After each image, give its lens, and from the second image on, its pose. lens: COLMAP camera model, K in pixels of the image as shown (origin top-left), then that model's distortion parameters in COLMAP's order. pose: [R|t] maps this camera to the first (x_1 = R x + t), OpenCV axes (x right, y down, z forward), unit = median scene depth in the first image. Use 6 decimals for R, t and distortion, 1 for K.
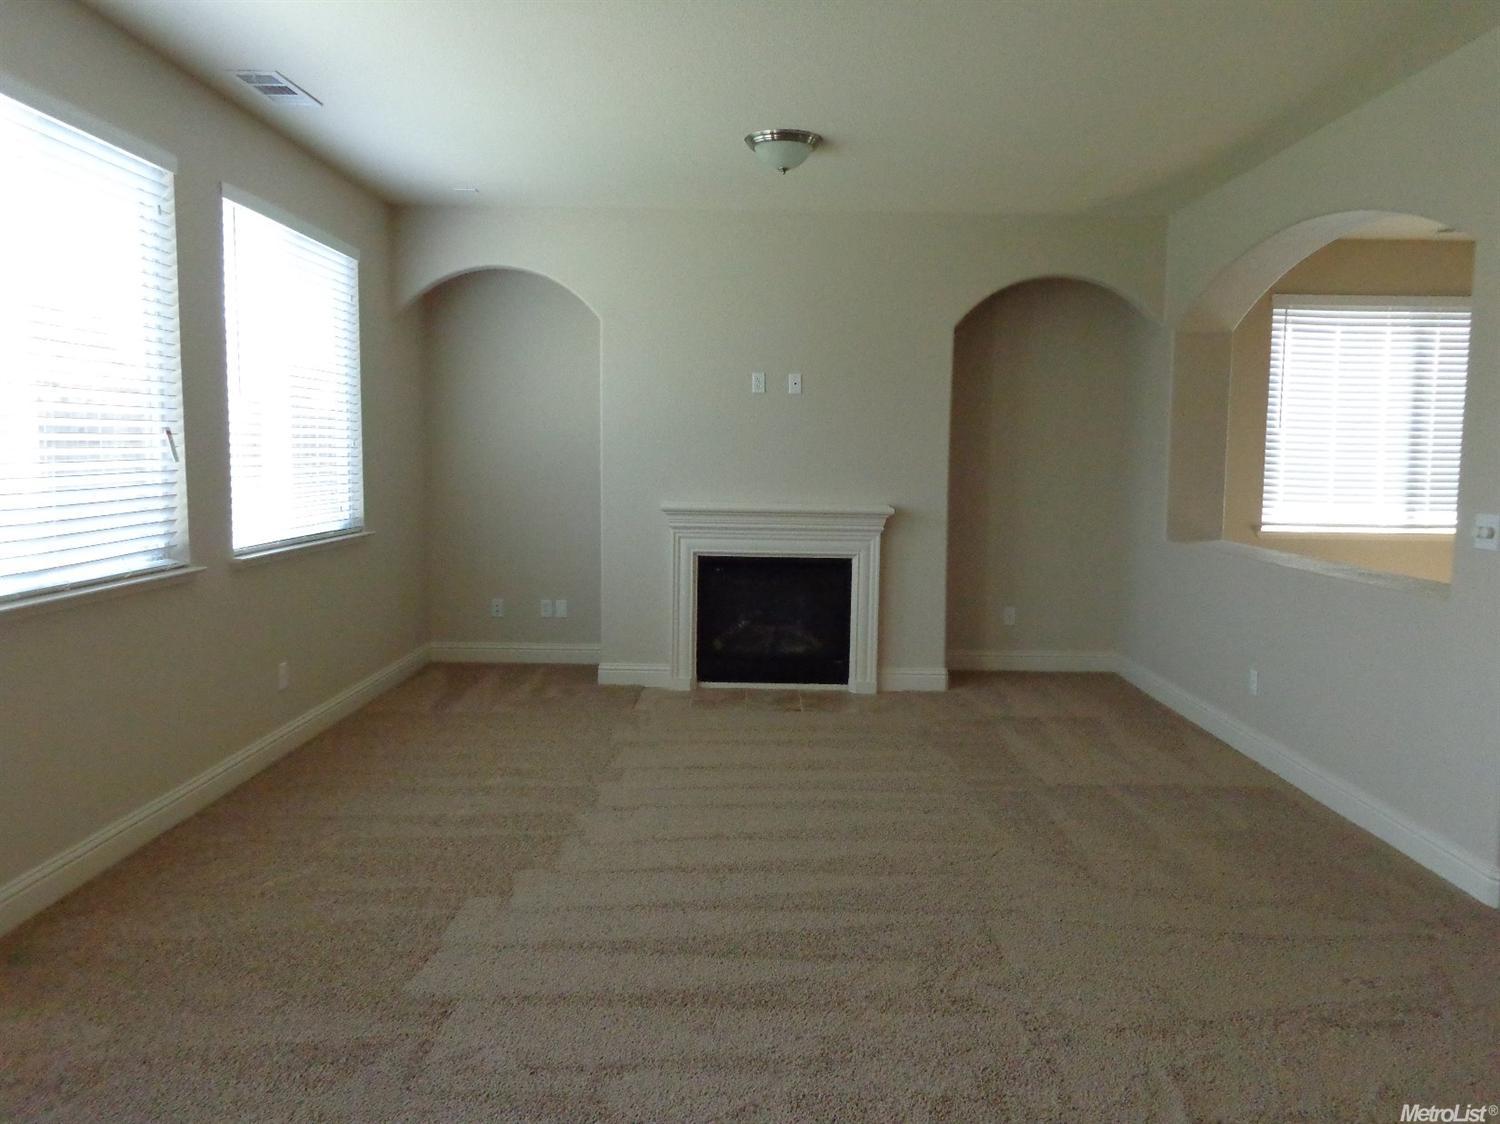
lens RADIAL K [[1123.1, 0, 753.4], [0, 1123.1, 563.6], [0, 0, 1]] dist [0.007664, -0.001967]
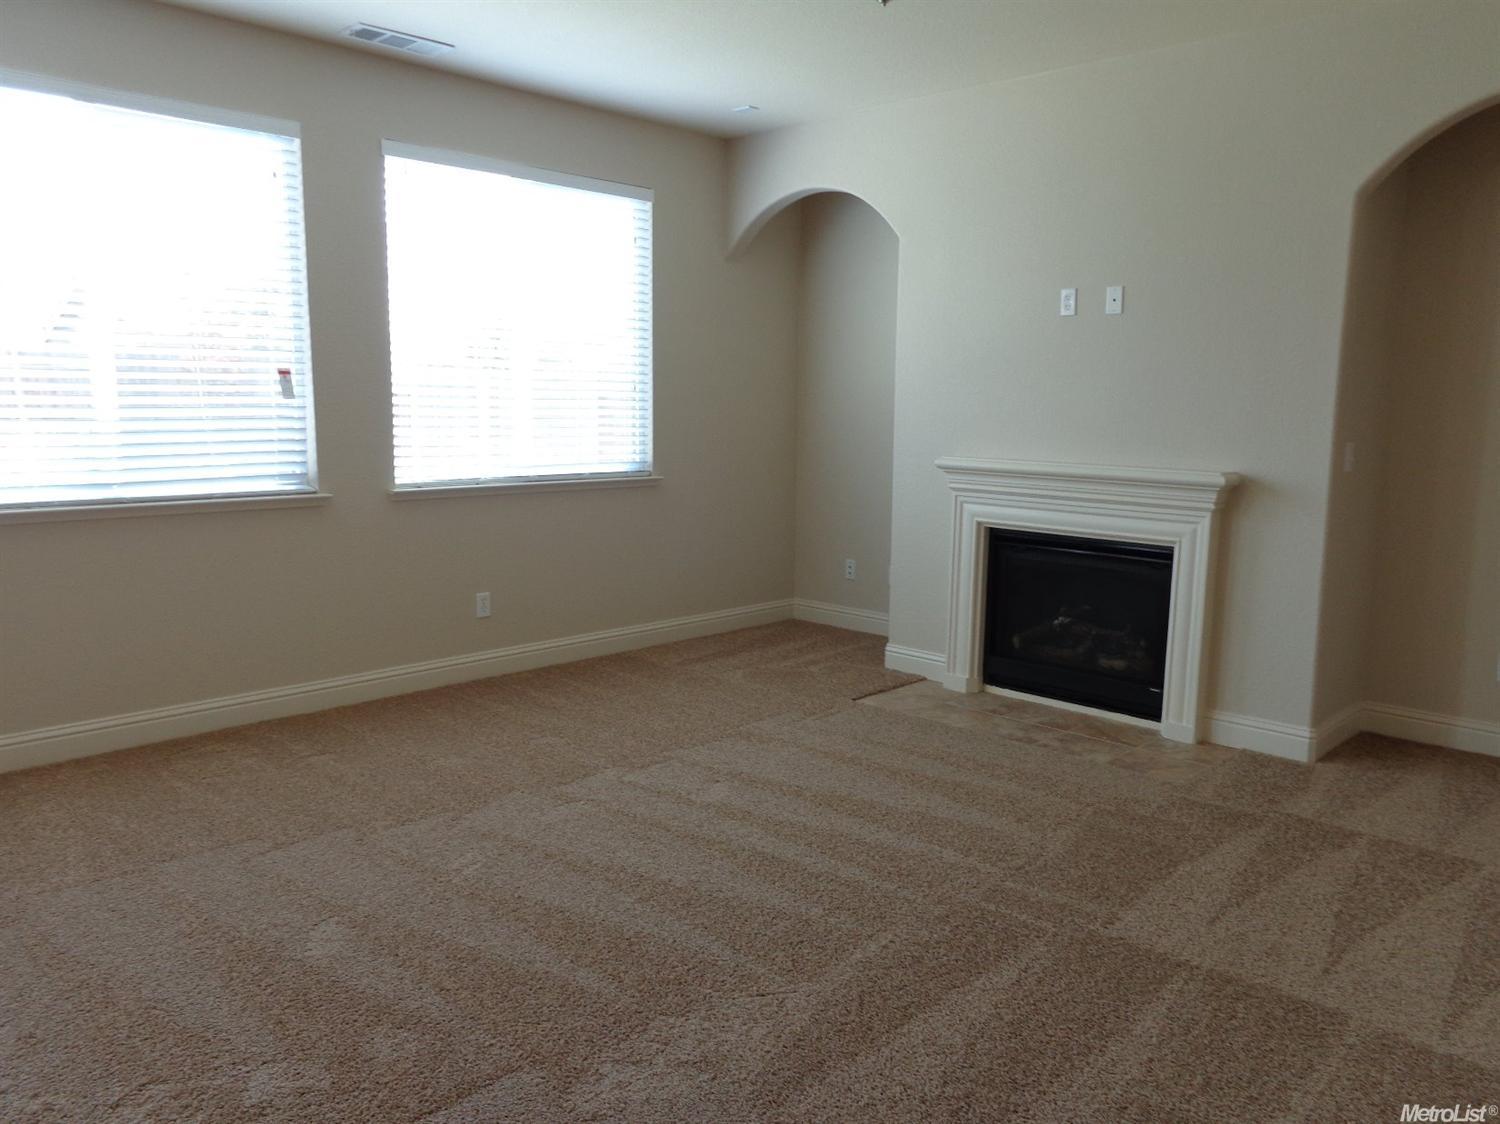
lens RADIAL K [[1123.1, 0, 750.6], [0, 1123.1, 559.3], [0, 0, 1]] dist [0.007664, -0.001967]
pose [[0.724798, 0.093661, -0.682565, 0.378957], [-0.073108, 0.995578, 0.058980, -0.018901], [0.685071, 0.007153, 0.728441, 0.309858]]
